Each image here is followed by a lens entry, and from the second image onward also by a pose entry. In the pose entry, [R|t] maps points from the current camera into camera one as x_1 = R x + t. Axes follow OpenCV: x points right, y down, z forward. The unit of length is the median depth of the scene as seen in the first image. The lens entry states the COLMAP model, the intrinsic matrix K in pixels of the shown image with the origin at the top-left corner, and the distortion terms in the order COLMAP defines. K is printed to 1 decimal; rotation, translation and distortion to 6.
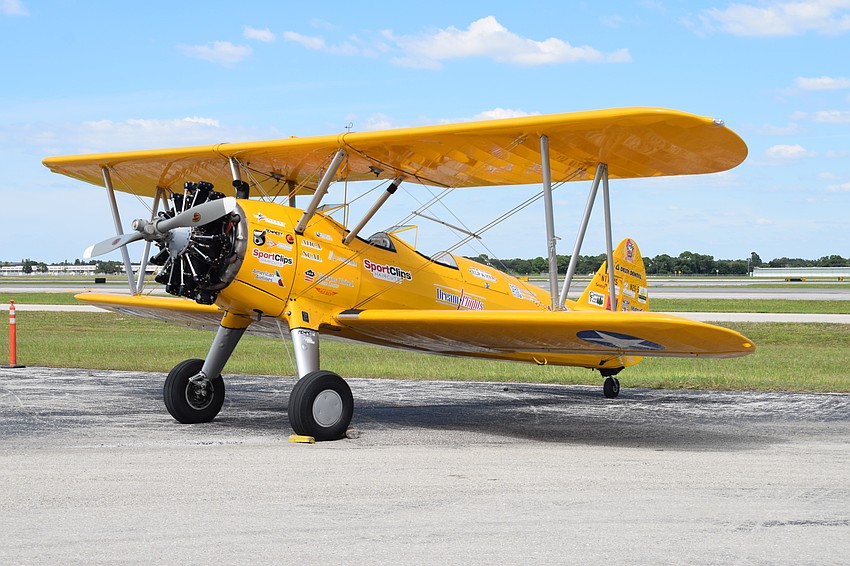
lens RADIAL K [[1217.9, 0, 425.0], [0, 1217.9, 283.0], [0, 0, 1]] dist [-0.015676, -0.083063]
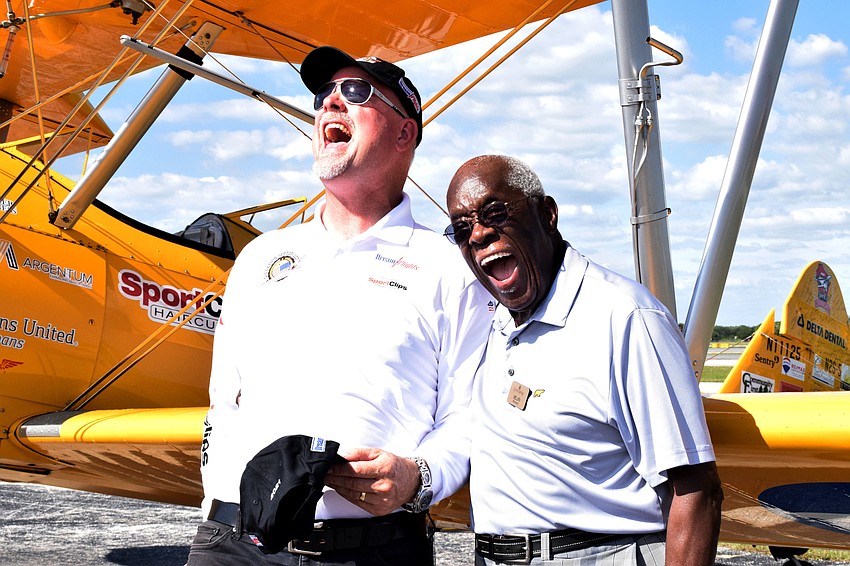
lens RADIAL K [[1335.2, 0, 425.0], [0, 1335.2, 283.0], [0, 0, 1]] dist [0.006490, -0.012348]
pose [[0.997306, -0.017821, -0.071154, 0.062653], [0.011748, 0.996322, -0.084883, 0.017361], [0.072405, 0.083819, 0.993847, 0.580694]]
